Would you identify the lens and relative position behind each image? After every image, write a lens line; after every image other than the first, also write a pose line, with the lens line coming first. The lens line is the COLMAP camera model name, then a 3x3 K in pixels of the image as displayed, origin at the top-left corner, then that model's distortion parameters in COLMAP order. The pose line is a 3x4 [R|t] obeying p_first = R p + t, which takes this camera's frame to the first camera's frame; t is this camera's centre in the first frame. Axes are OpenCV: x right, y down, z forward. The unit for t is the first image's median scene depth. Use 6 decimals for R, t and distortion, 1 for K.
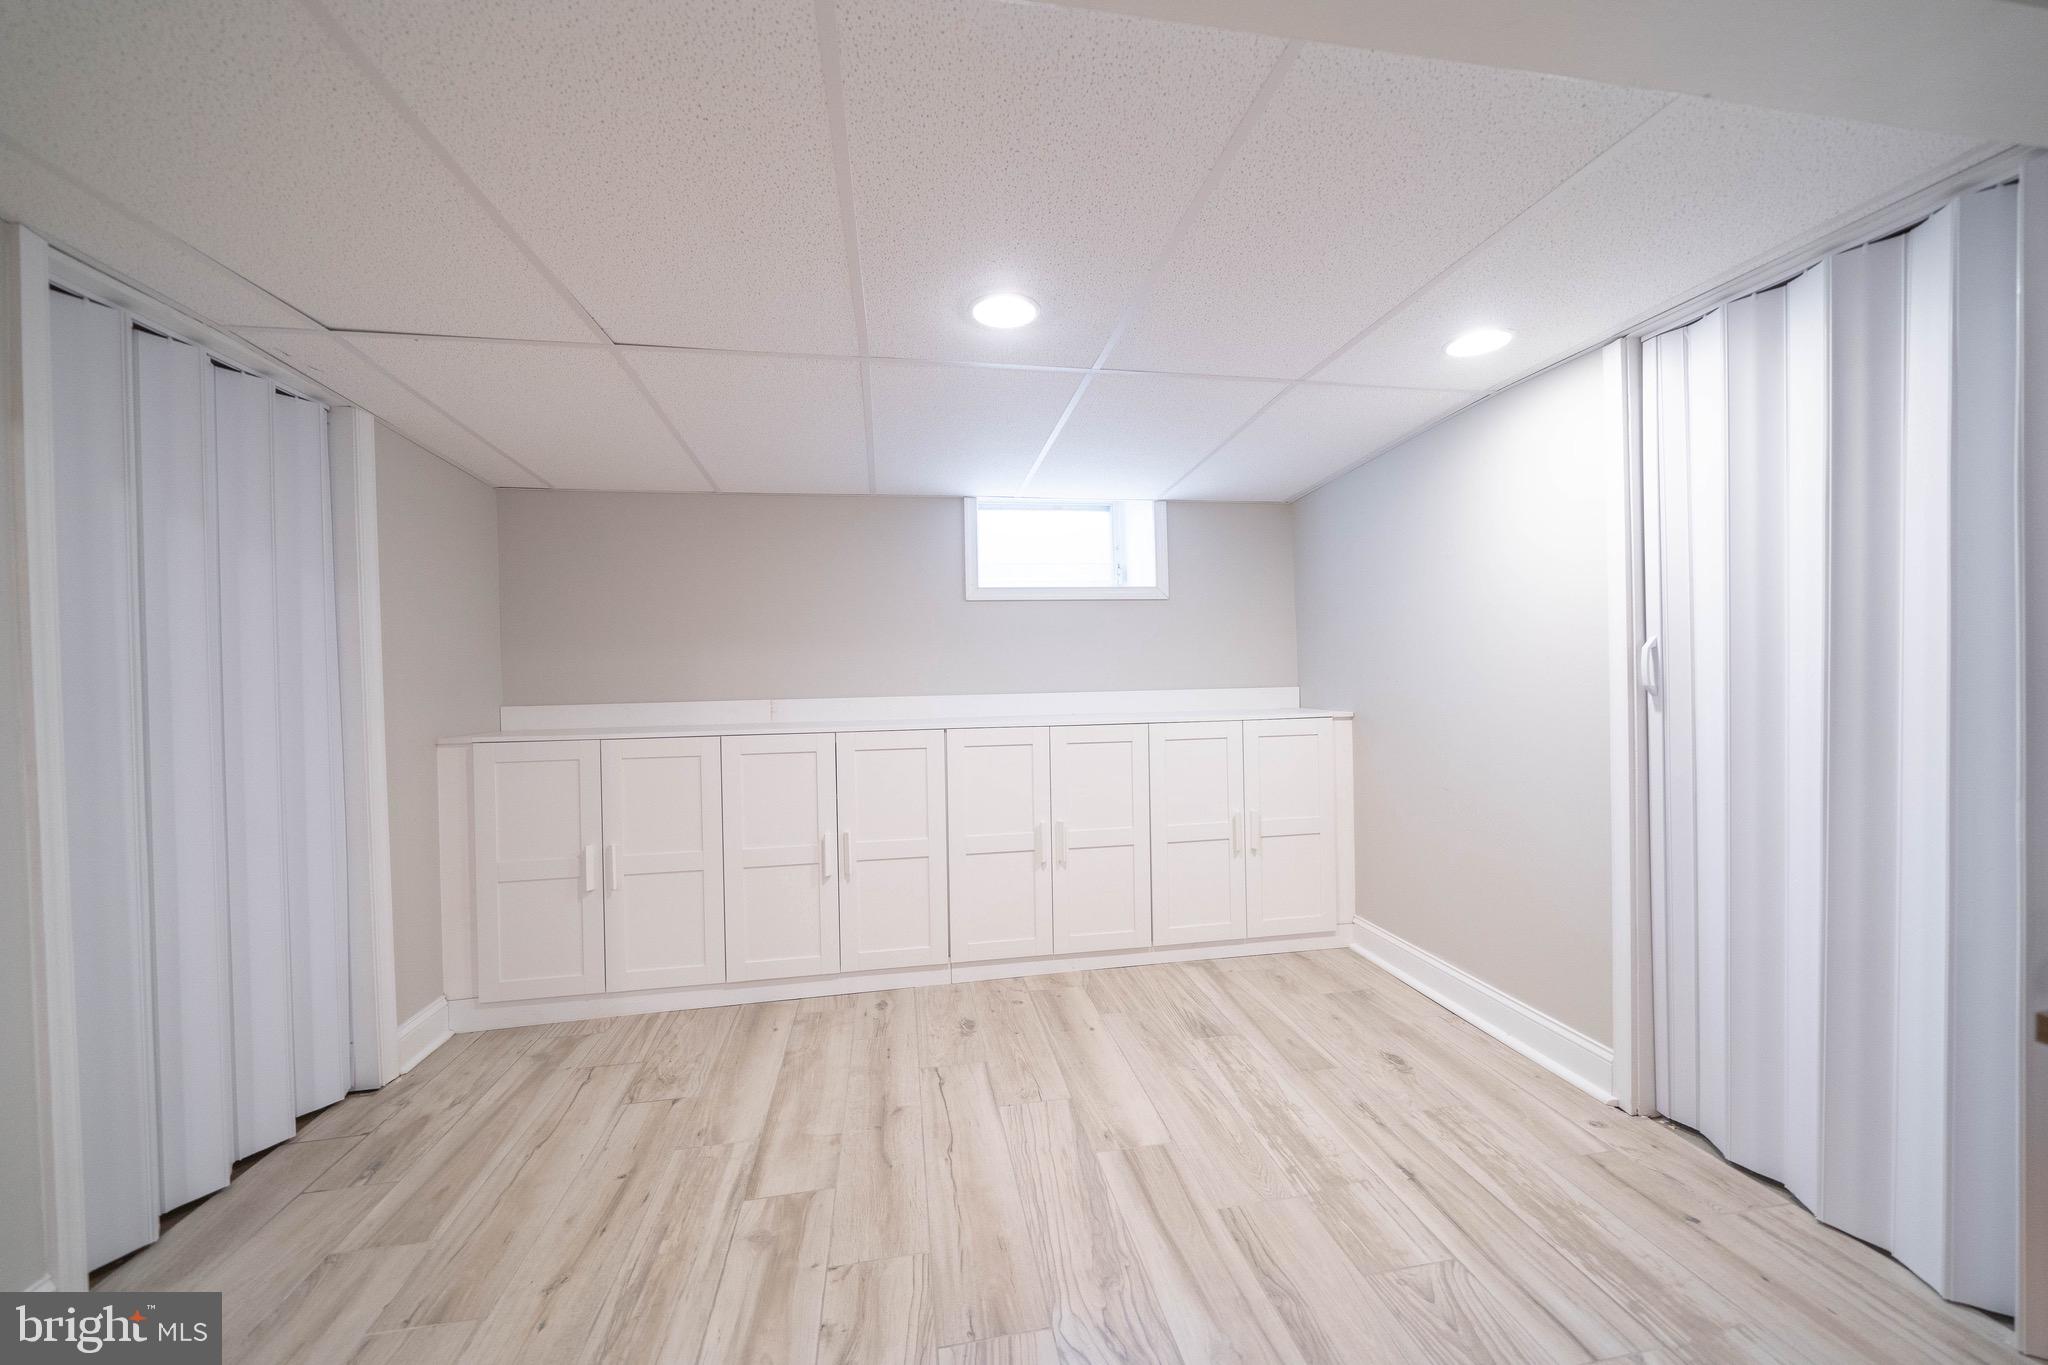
lens RADIAL K [[704.6, 0, 1024.0], [0, 704.6, 682.5], [0, 0, 1]] dist [-0.030652, 0.000003]
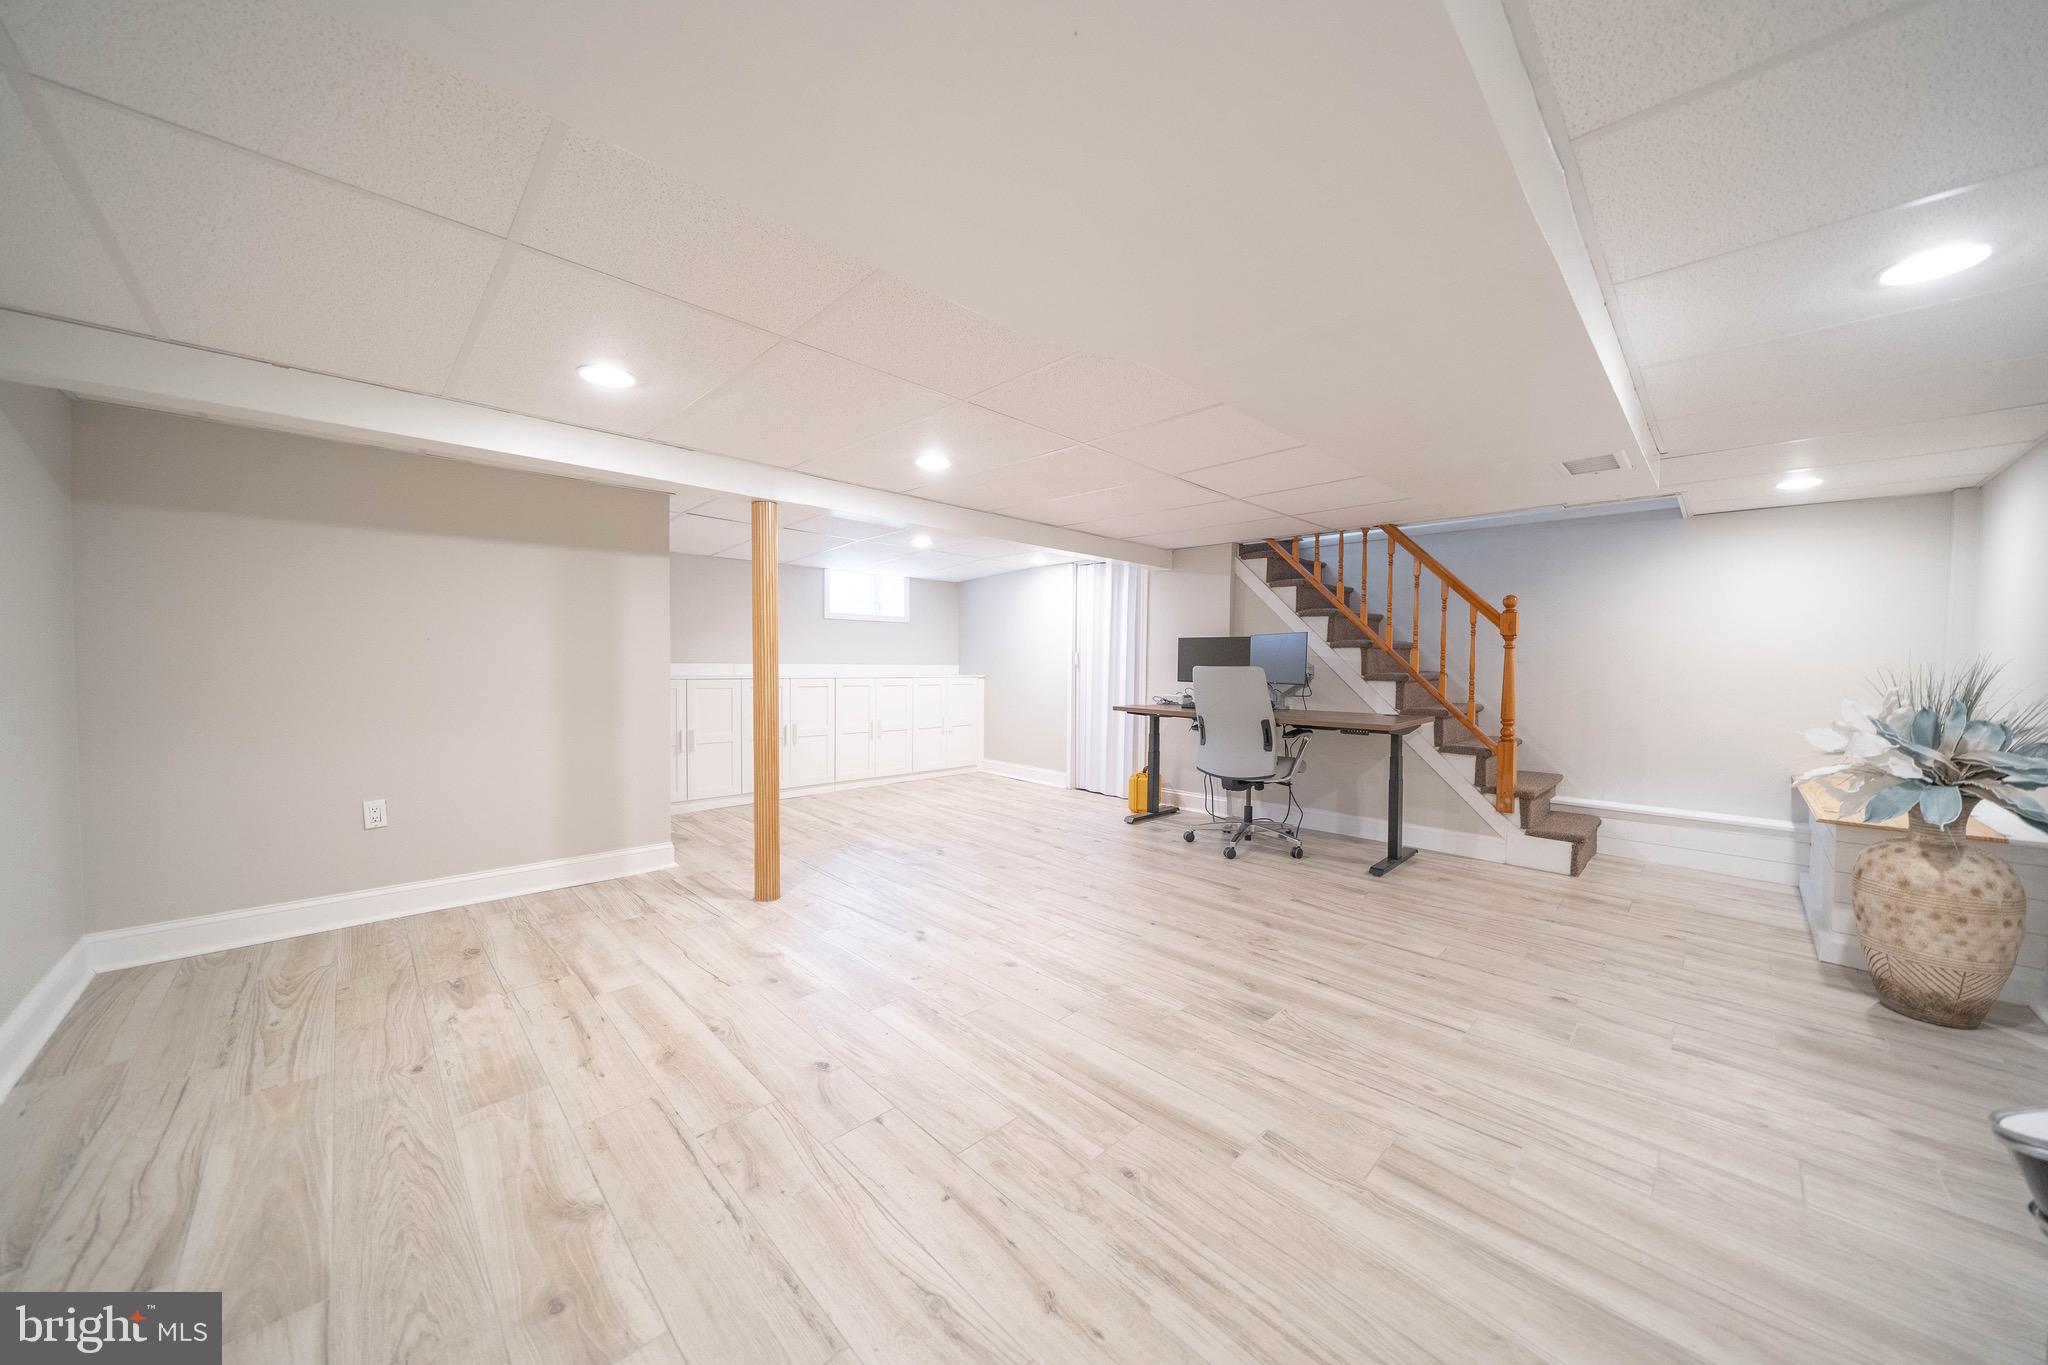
lens RADIAL K [[698.8, 0, 1024.0], [0, 698.8, 682.5], [0, 0, 1]] dist [-0.000284, 0.000096]
pose [[0.814804, 0.007137, 0.579693, -0.844622], [-0.018301, 0.999743, 0.013415, 0.034852], [-0.579448, -0.021540, 0.814725, -1.084295]]
